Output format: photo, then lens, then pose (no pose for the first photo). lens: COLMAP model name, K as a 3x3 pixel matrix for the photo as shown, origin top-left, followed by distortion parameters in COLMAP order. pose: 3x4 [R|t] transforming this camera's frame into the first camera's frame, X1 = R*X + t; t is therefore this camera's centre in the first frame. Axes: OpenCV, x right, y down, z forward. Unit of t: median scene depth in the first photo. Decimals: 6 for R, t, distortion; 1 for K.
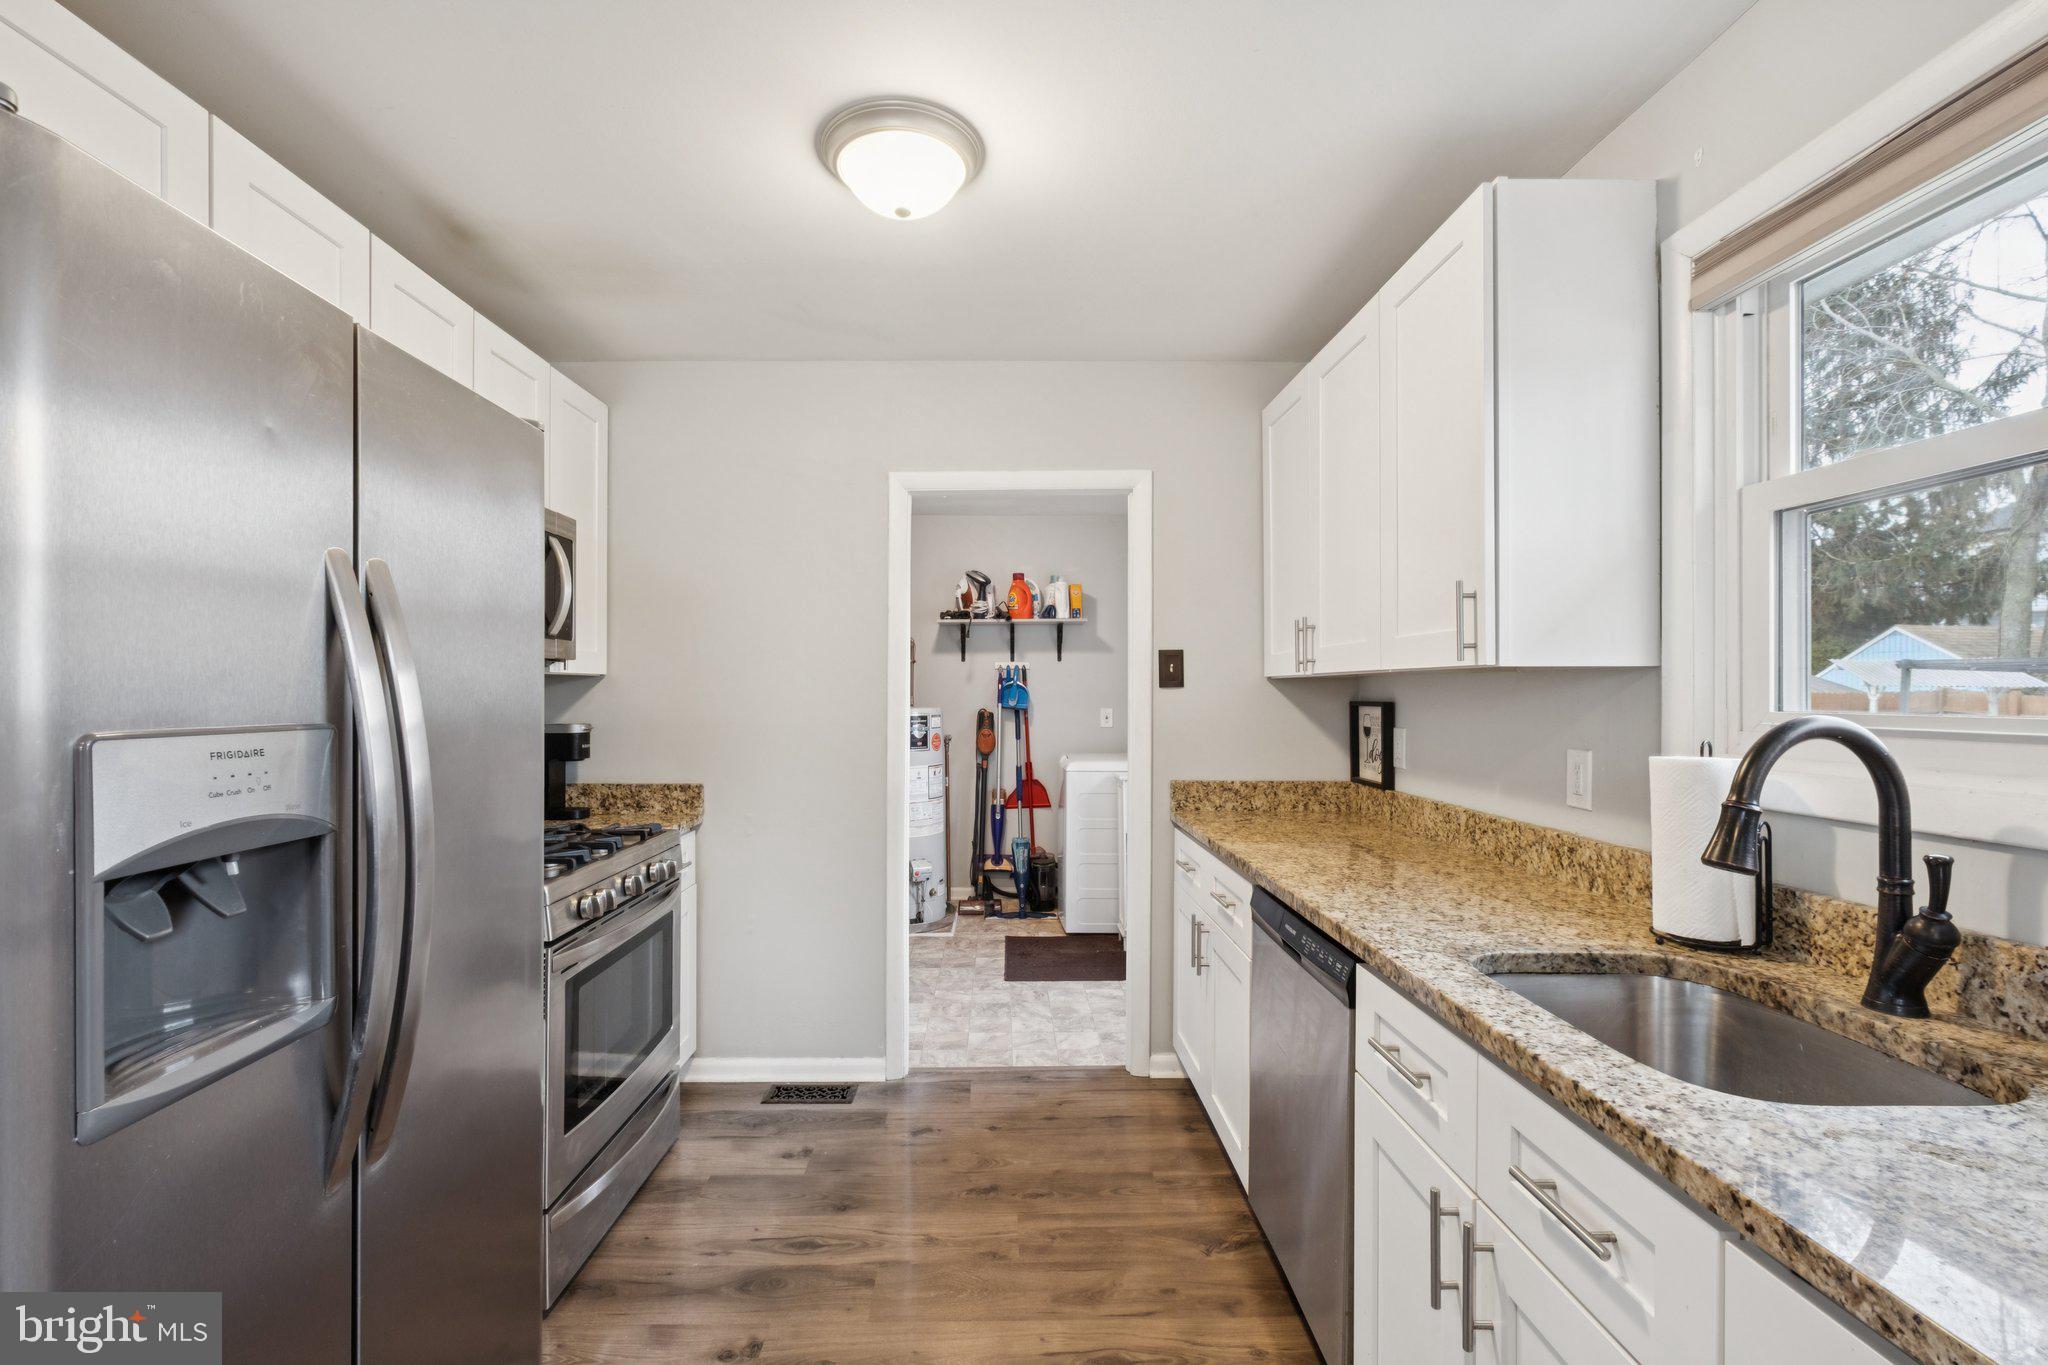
lens RADIAL K [[902.5, 0, 963.1], [0, 902.5, 689.0], [0, 0, 1]] dist [-0.004338, 0.000679]
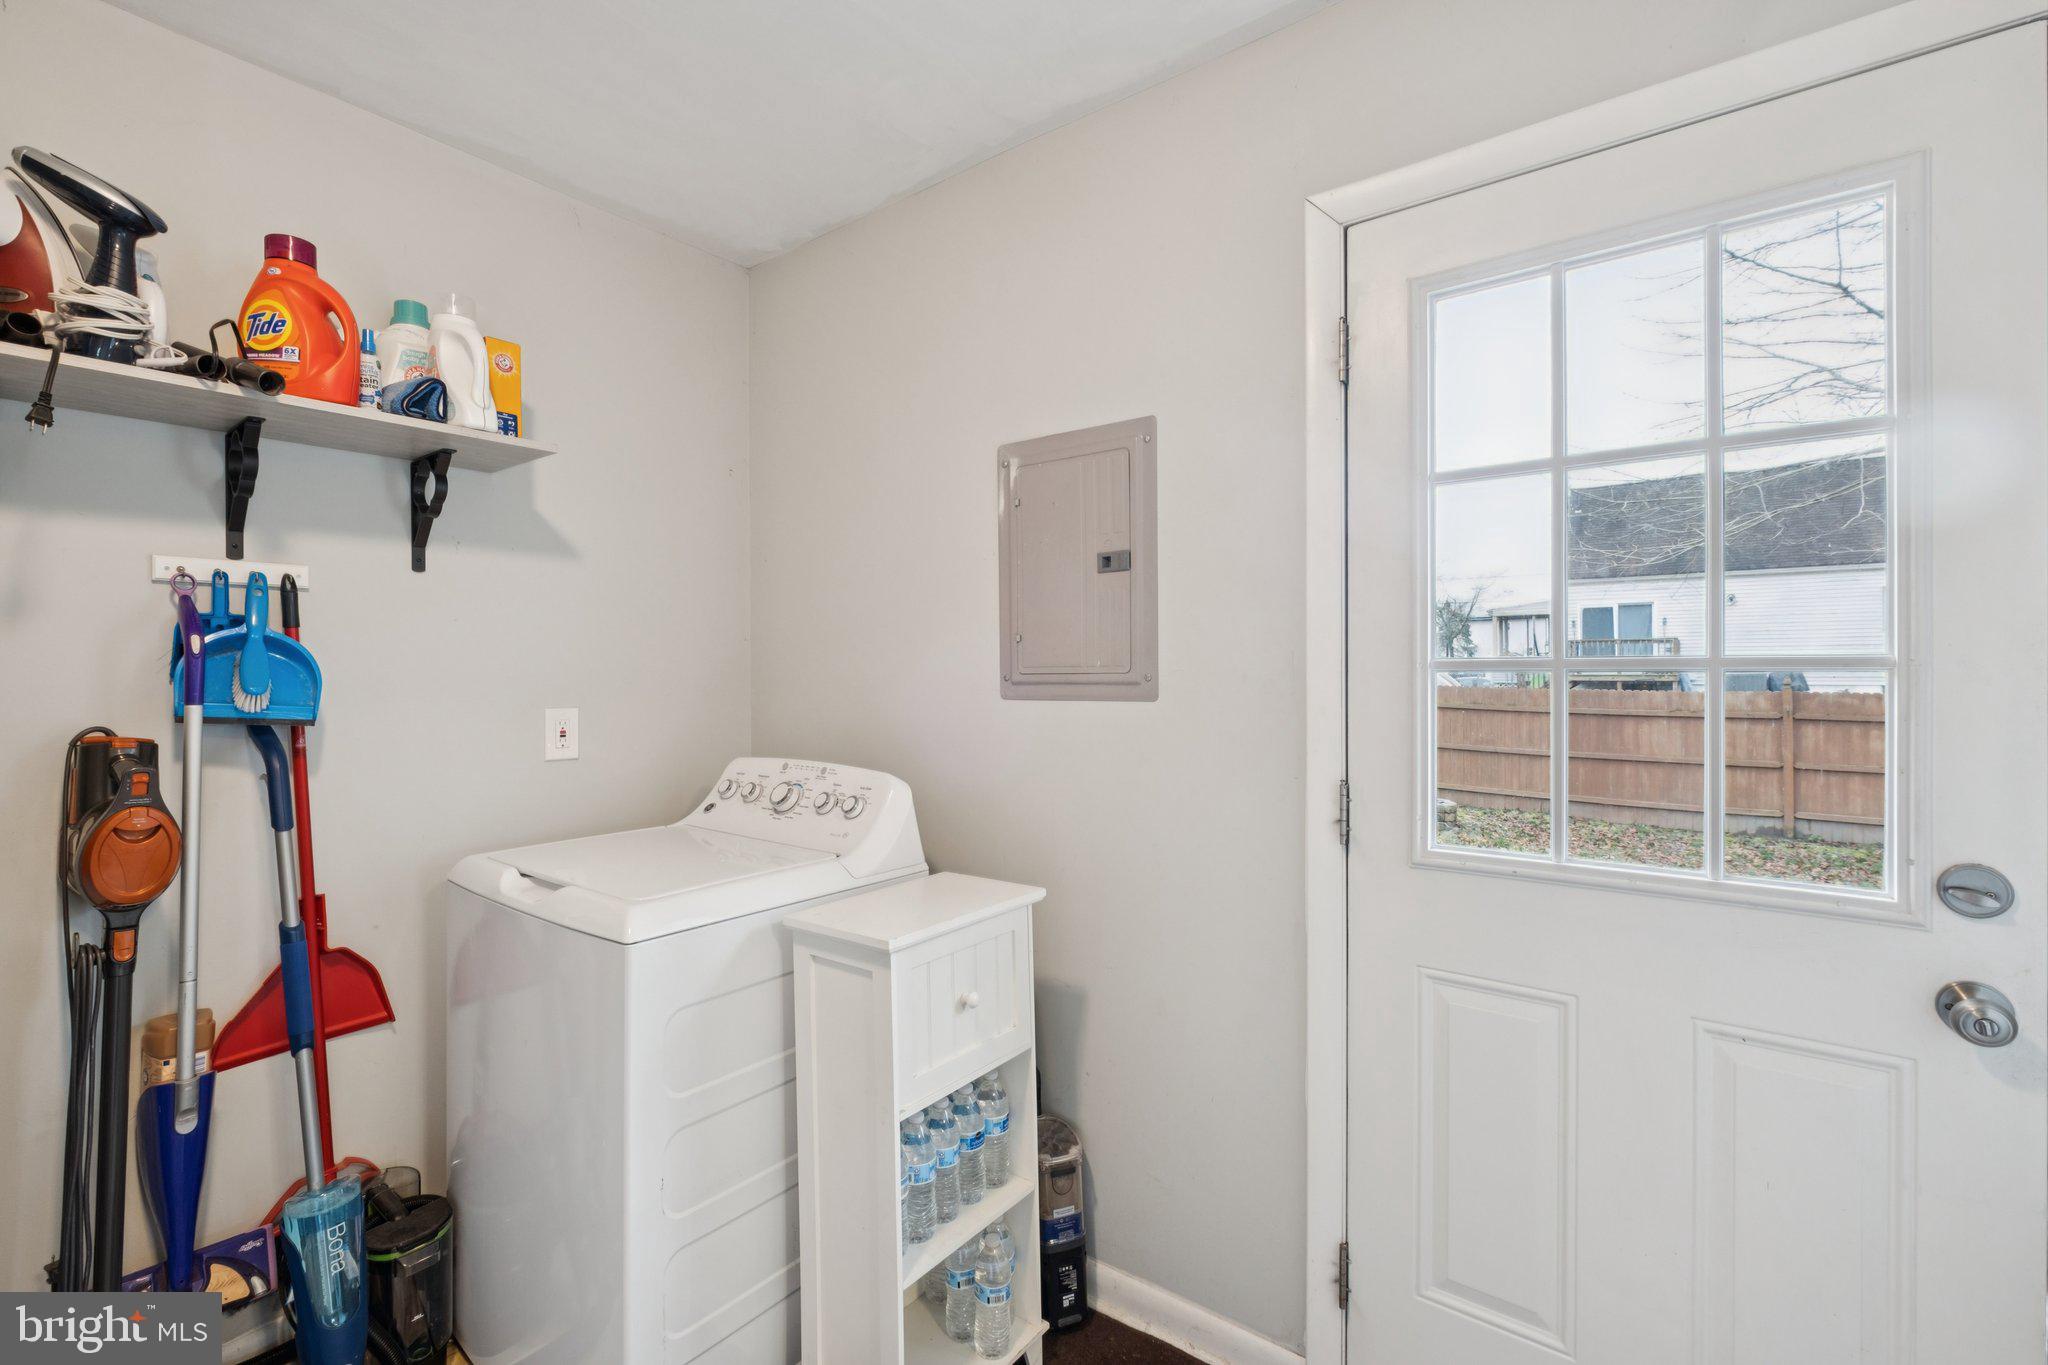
lens RADIAL K [[902.5, 0, 1010.2], [0, 902.5, 678.4], [0, 0, 1]] dist [-0.004338, 0.000679]
pose [[0.582141, -0.004913, 0.813073, -0.035501], [-0.004102, 0.999951, 0.008979, 0.004675], [-0.813077, -0.008563, 0.582093, 0.640286]]
